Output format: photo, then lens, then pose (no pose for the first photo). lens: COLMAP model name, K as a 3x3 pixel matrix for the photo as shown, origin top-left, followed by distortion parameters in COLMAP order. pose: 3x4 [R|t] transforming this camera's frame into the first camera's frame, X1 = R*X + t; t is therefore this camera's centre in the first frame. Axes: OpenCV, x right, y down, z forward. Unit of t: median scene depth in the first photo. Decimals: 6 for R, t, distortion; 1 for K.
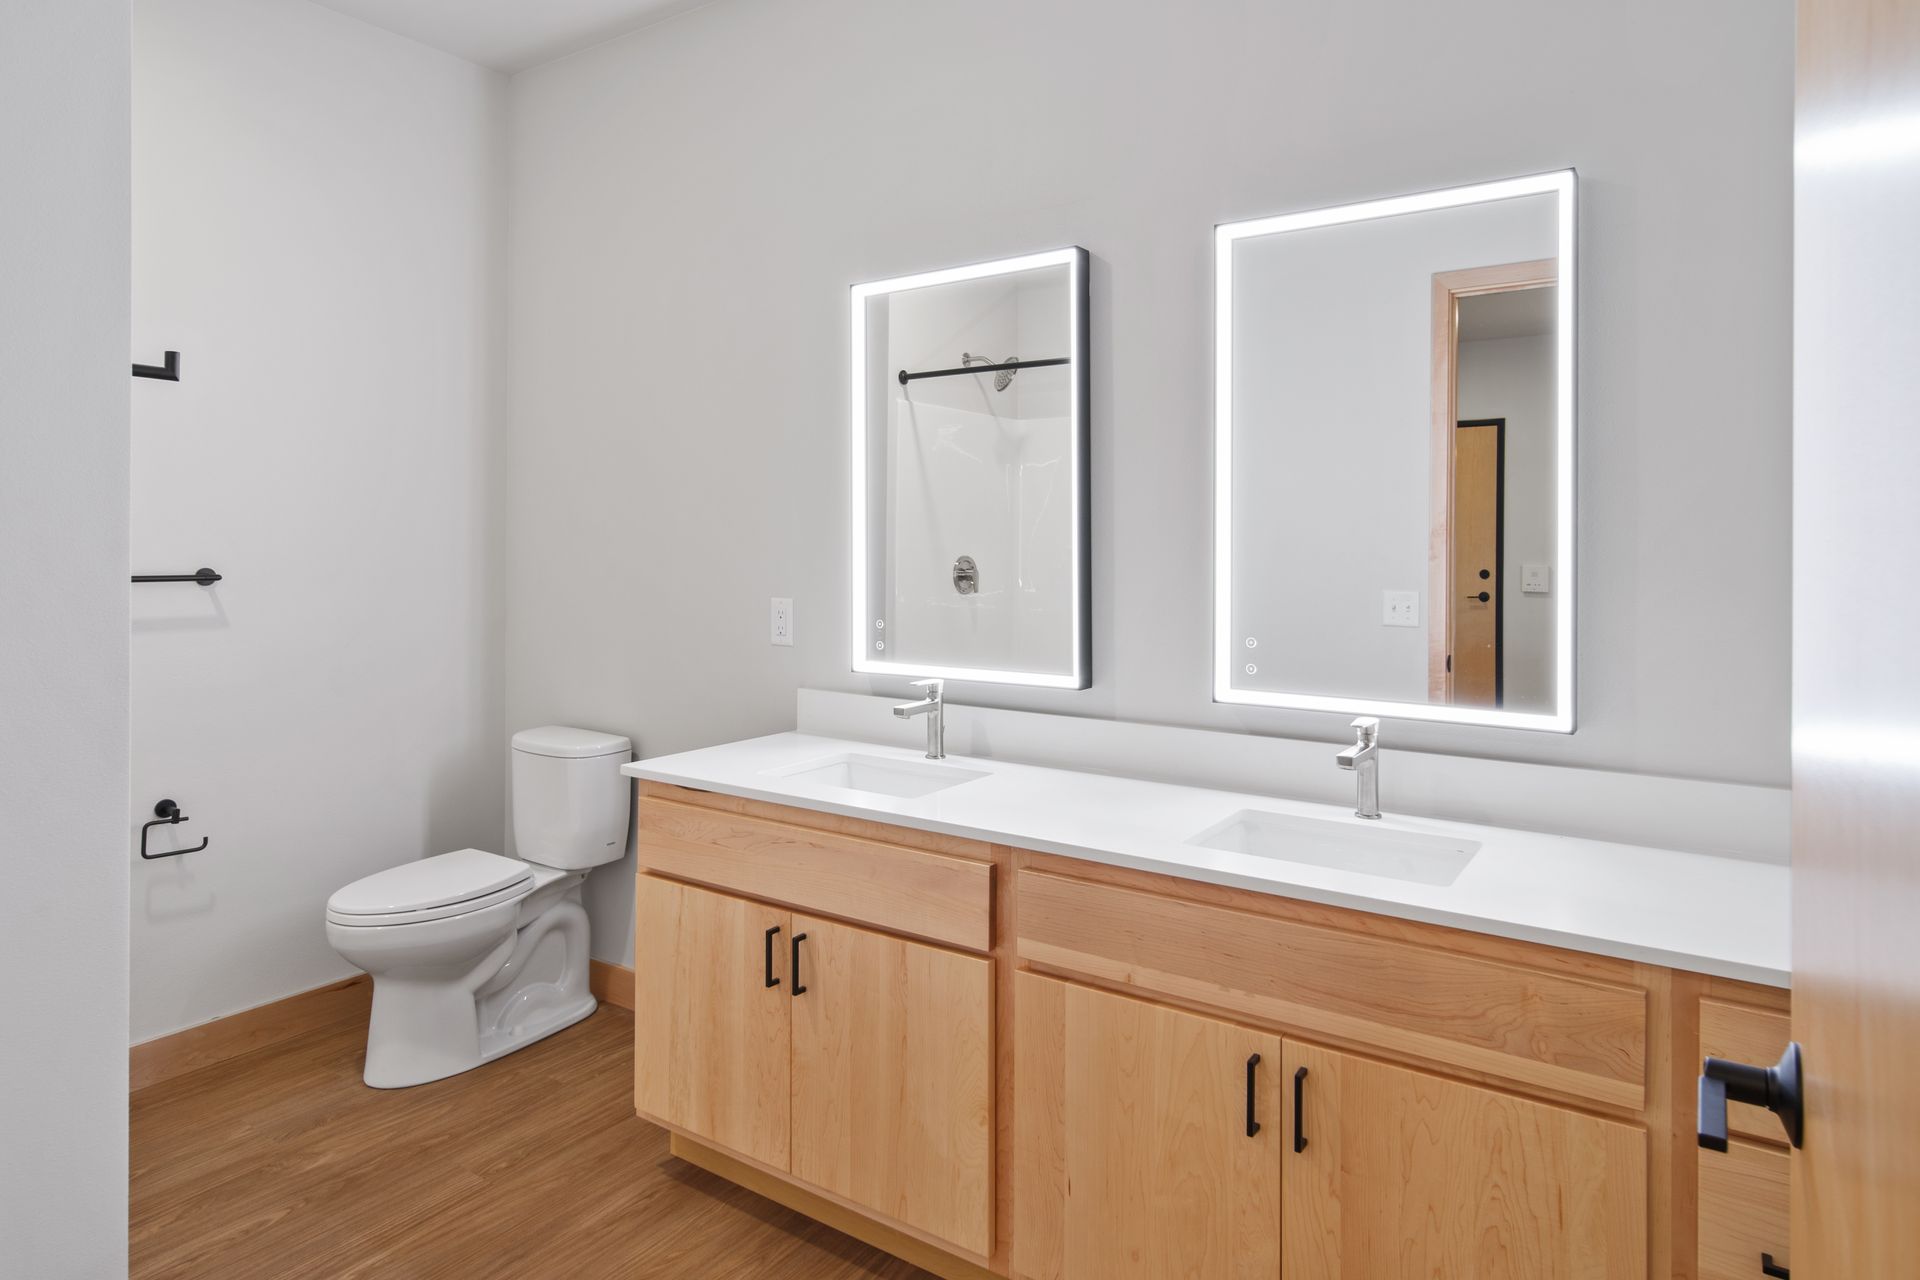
lens RADIAL K [[1117.6, 0, 958.9], [0, 1117.6, 538.4], [0, 0, 1]] dist [0.002306, 0.001436]
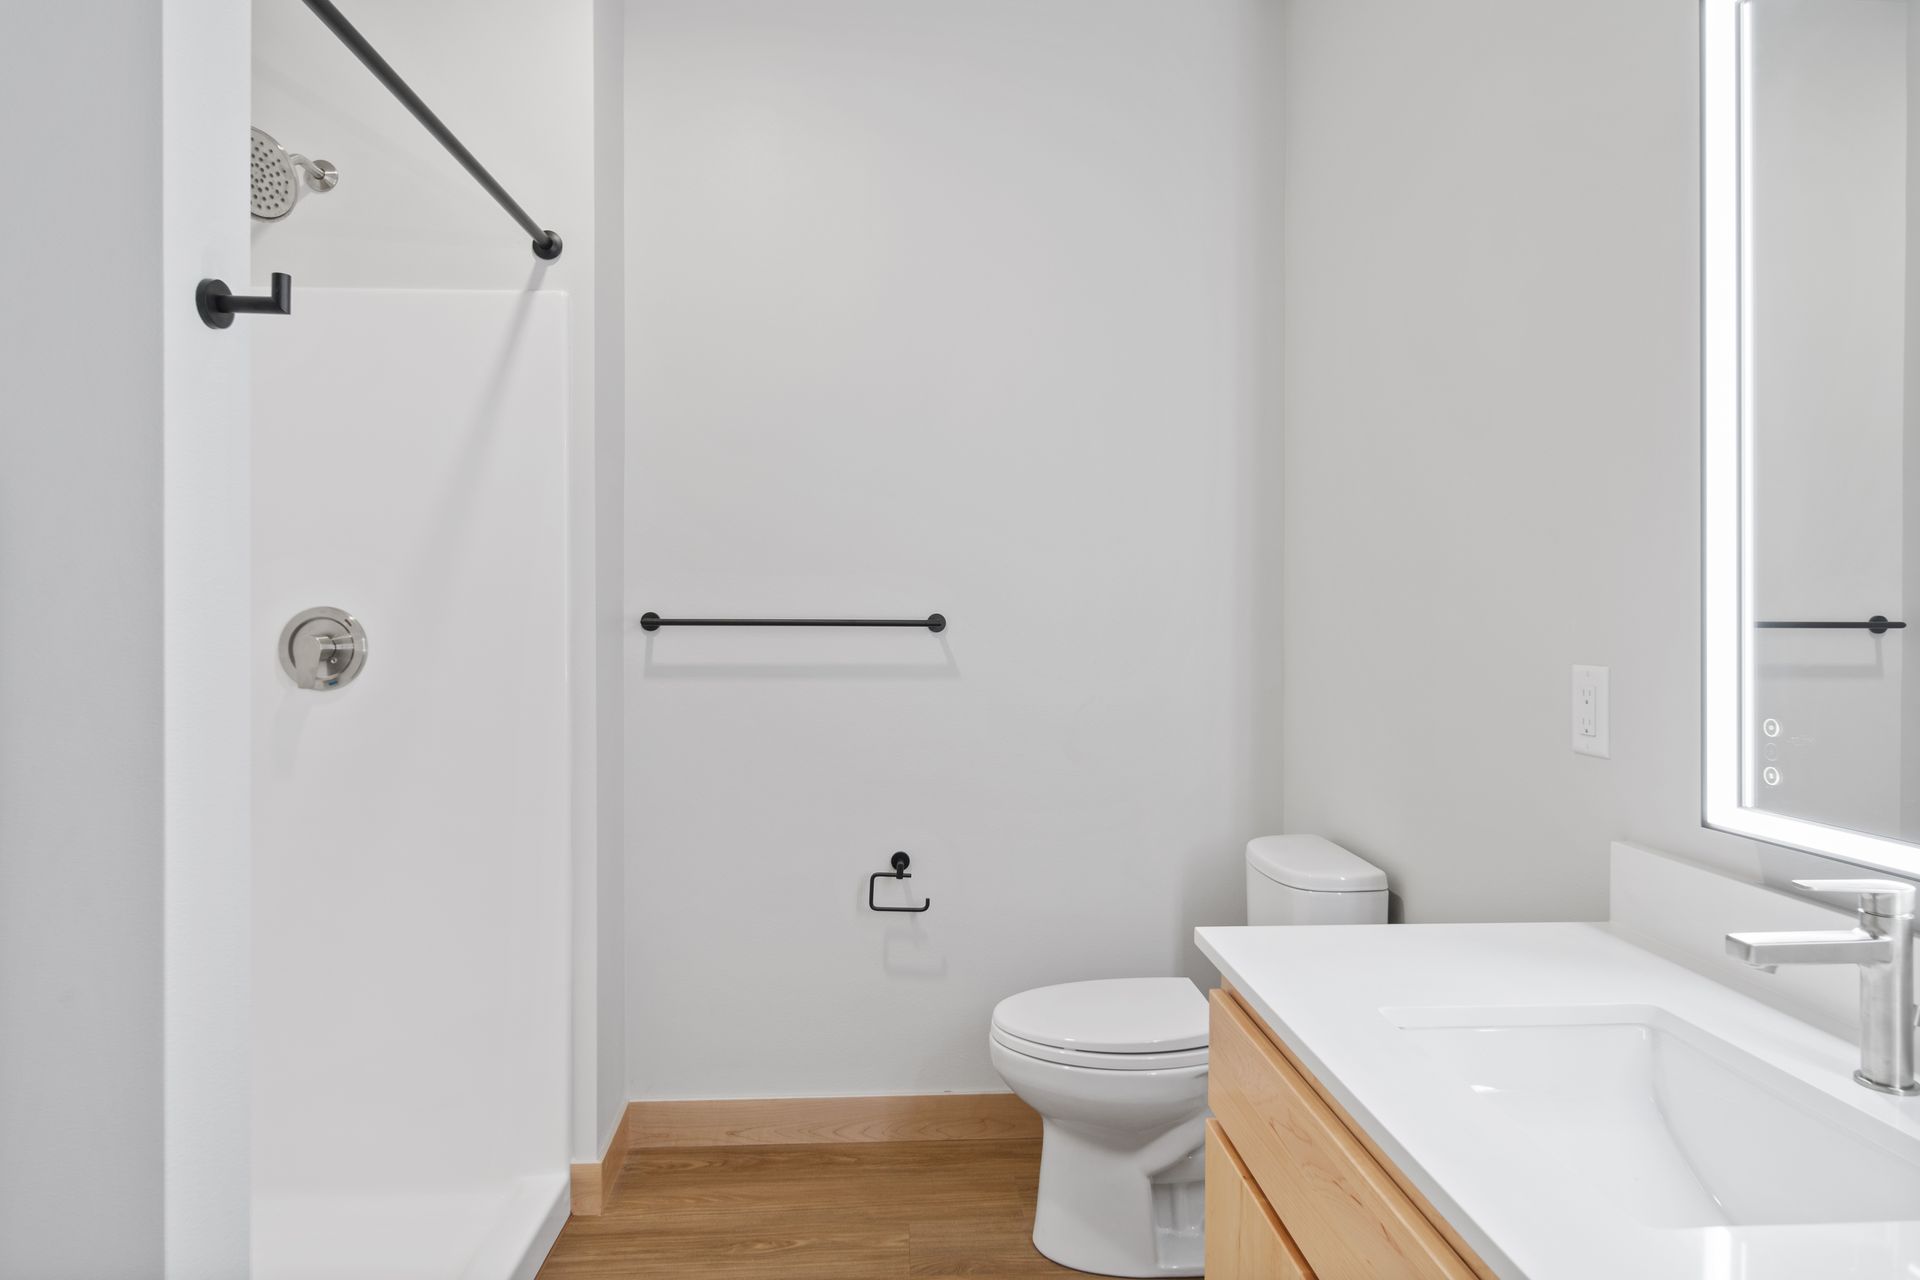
lens RADIAL K [[1090.0, 0, 968.4], [0, 1090.0, 619.7], [0, 0, 1]] dist [-0.000875, 0.000749]
pose [[0.614332, -0.000043, -0.789048, 0.070974], [0.002939, 0.999993, 0.002234, 0.030354], [0.789042, -0.003692, 0.614328, 0.462284]]
